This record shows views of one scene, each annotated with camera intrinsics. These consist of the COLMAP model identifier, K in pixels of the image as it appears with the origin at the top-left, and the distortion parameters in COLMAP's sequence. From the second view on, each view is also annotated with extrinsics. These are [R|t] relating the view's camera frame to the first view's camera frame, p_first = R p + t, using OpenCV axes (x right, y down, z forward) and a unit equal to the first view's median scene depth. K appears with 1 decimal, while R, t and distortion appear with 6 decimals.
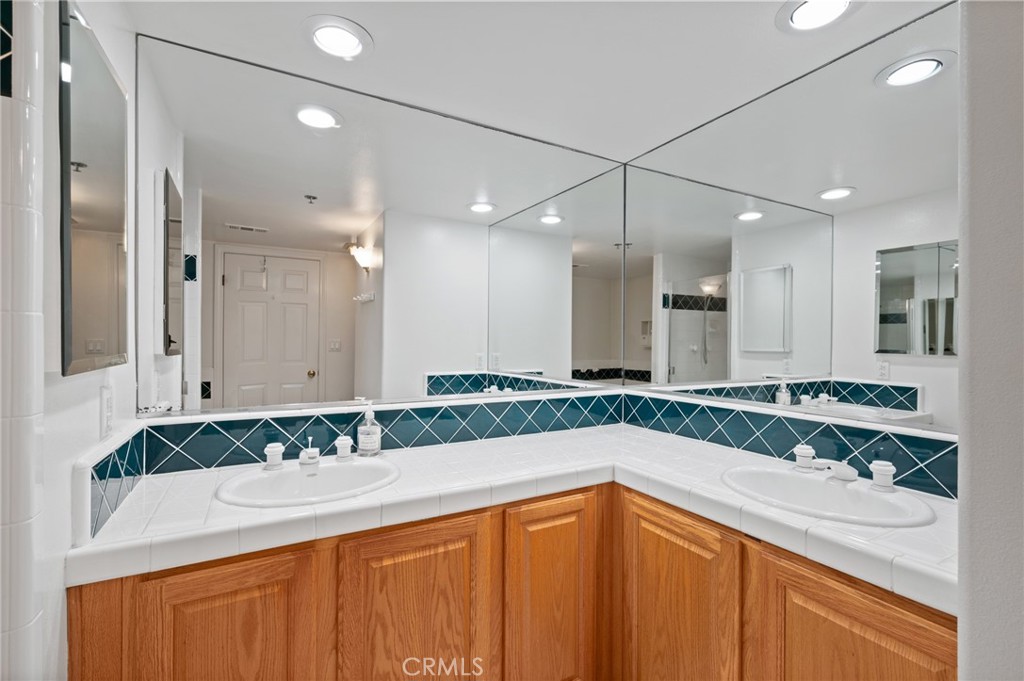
lens RADIAL K [[449.2, 0, 512.0], [0, 449.2, 340.5], [0, 0, 1]] dist [0.000170, 0.000200]
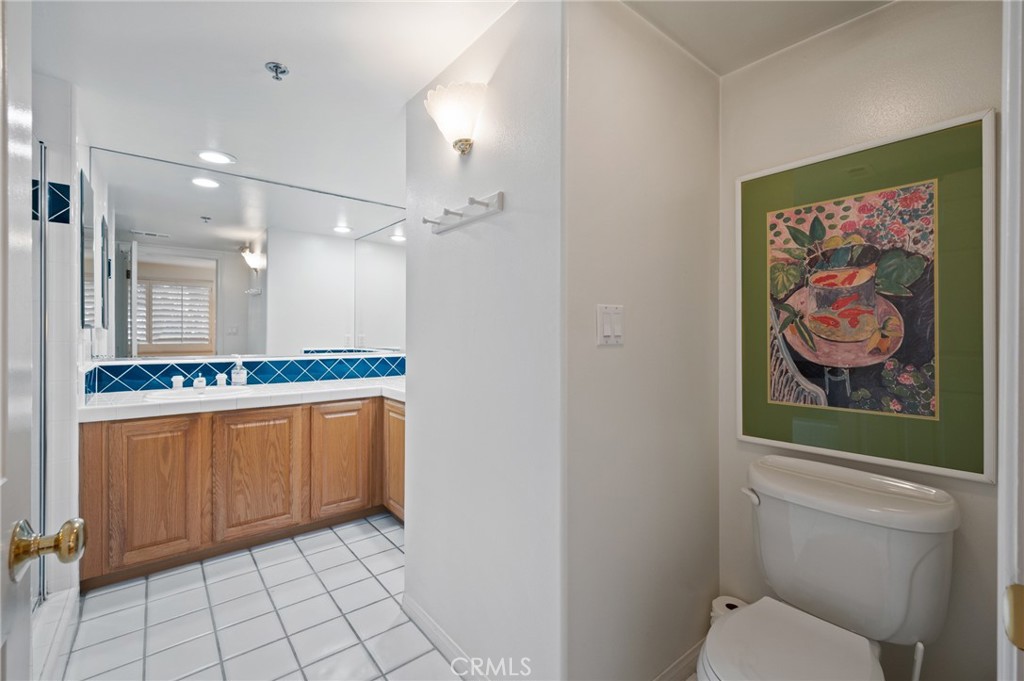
lens RADIAL K [[445.8, 0, 525.4], [0, 445.8, 336.5], [0, 0, 1]] dist [0.000135, -0.000560]
pose [[0.983859, -0.002256, 0.178930, 0.538967], [0.000736, 0.999963, 0.008561, 0.058296], [-0.178943, -0.008291, 0.983825, -1.035685]]
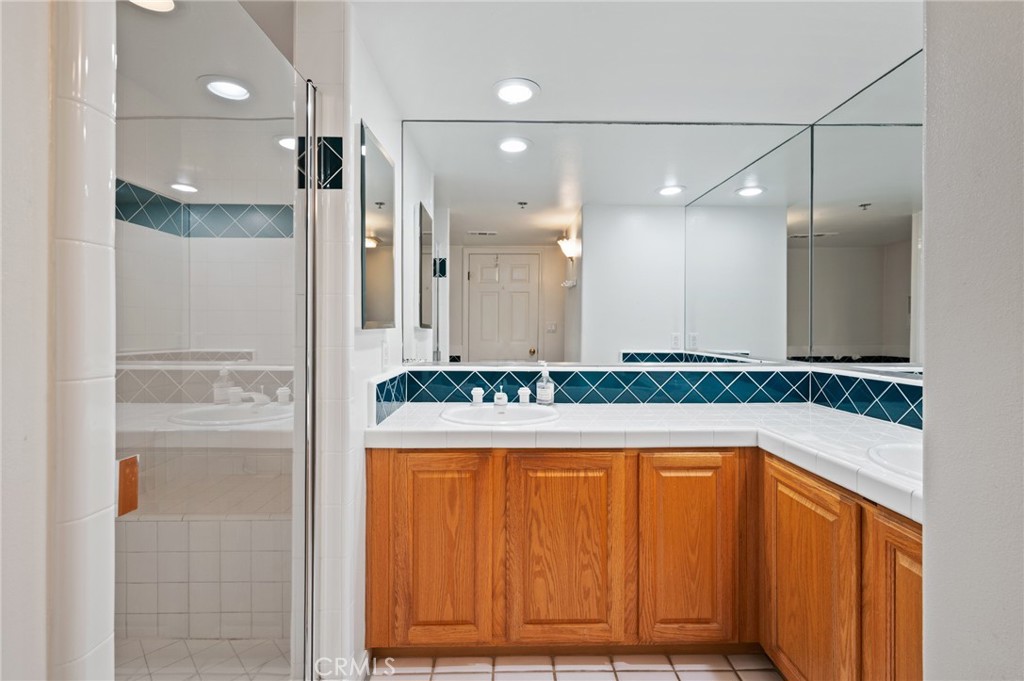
lens RADIAL K [[459.8, 0, 516.5], [0, 459.8, 327.2], [0, 0, 1]] dist [0.000726, 0.000120]
pose [[0.878719, -0.005143, -0.477312, 0.274215], [0.003725, 0.999985, -0.003918, 0.046226], [0.477325, 0.001665, 0.878725, -0.215113]]
